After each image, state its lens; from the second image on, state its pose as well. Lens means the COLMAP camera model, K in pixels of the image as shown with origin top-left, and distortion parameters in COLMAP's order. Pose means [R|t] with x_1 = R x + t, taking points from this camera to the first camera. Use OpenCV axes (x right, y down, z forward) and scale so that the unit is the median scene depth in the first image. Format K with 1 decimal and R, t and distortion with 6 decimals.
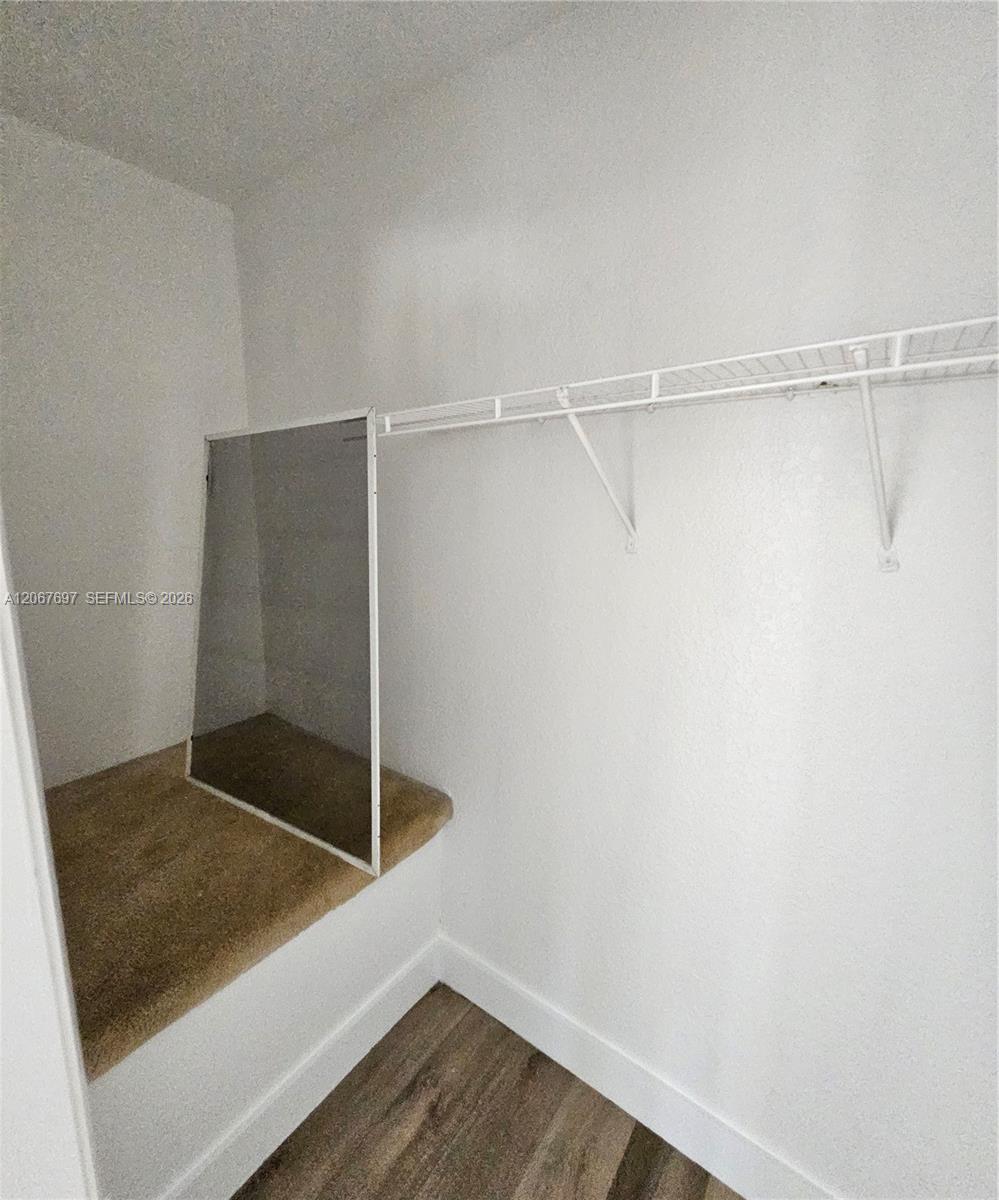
lens RADIAL K [[520.9, 0, 502.8], [0, 520.9, 593.2], [0, 0, 1]] dist [0.001401, 0.000144]
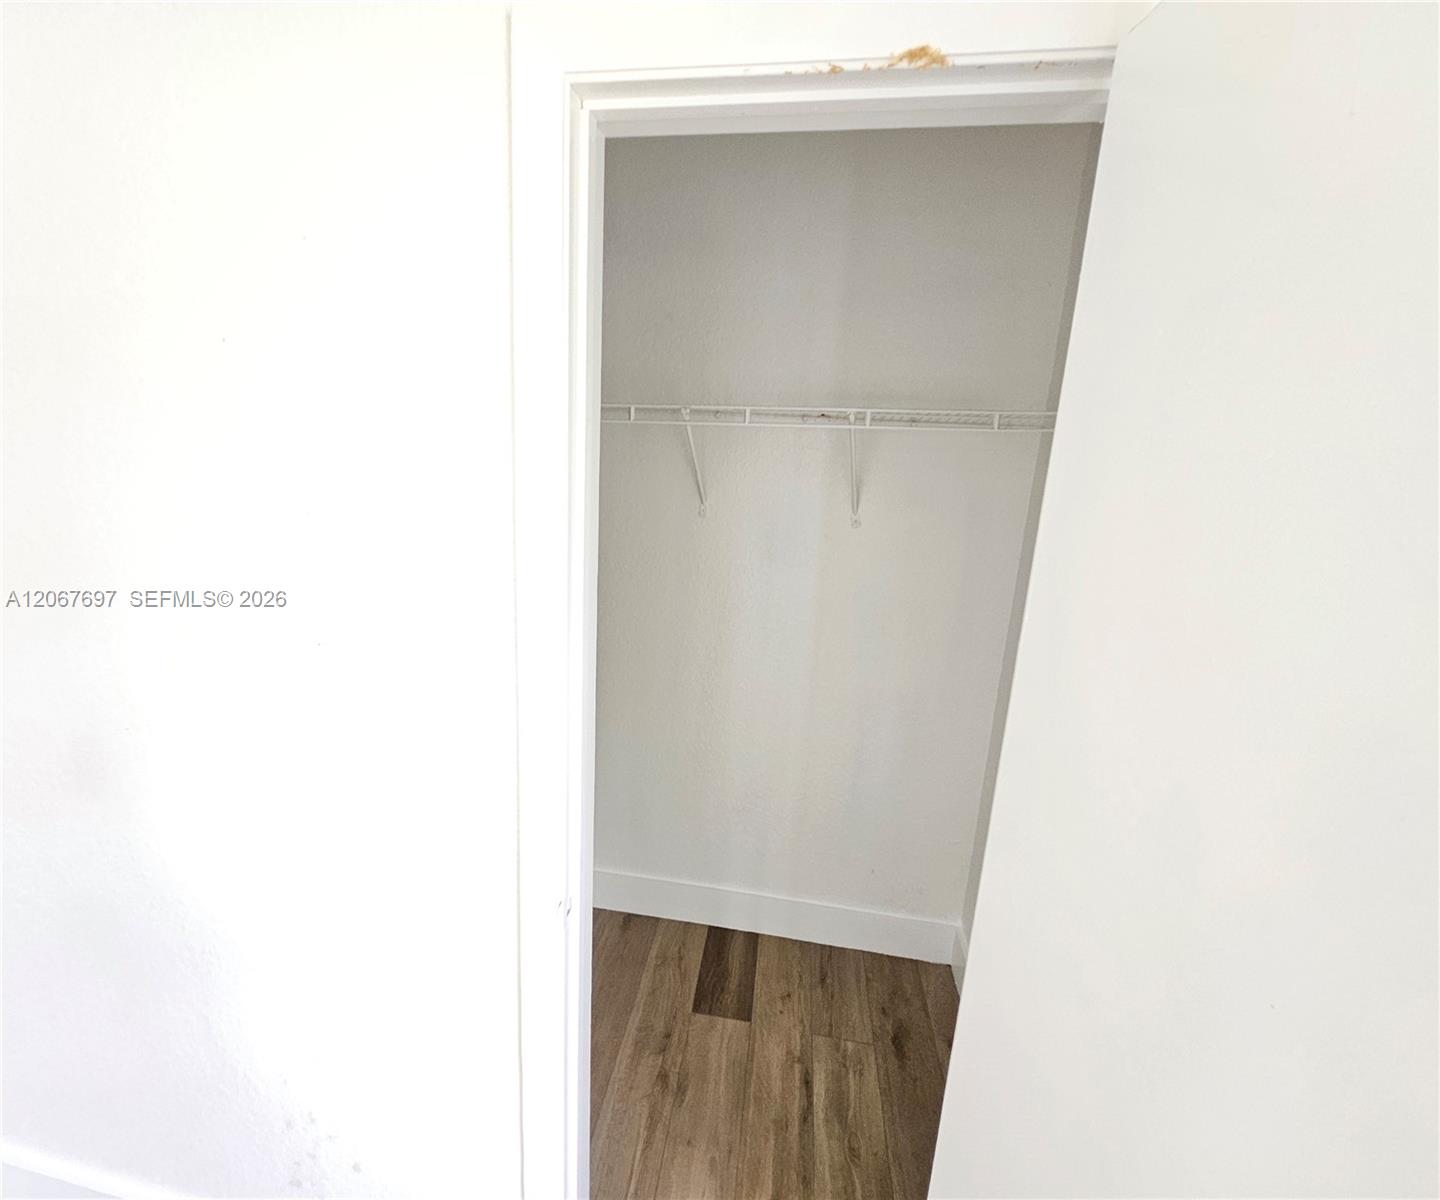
lens RADIAL K [[625.1, 0, 696.3], [0, 625.1, 605.3], [0, 0, 1]] dist [0.001401, 0.000144]
pose [[0.895625, -0.067674, 0.439632, -0.637872], [0.035156, 0.996036, 0.081705, 0.026689], [-0.443419, -0.057721, 0.894454, -0.613773]]
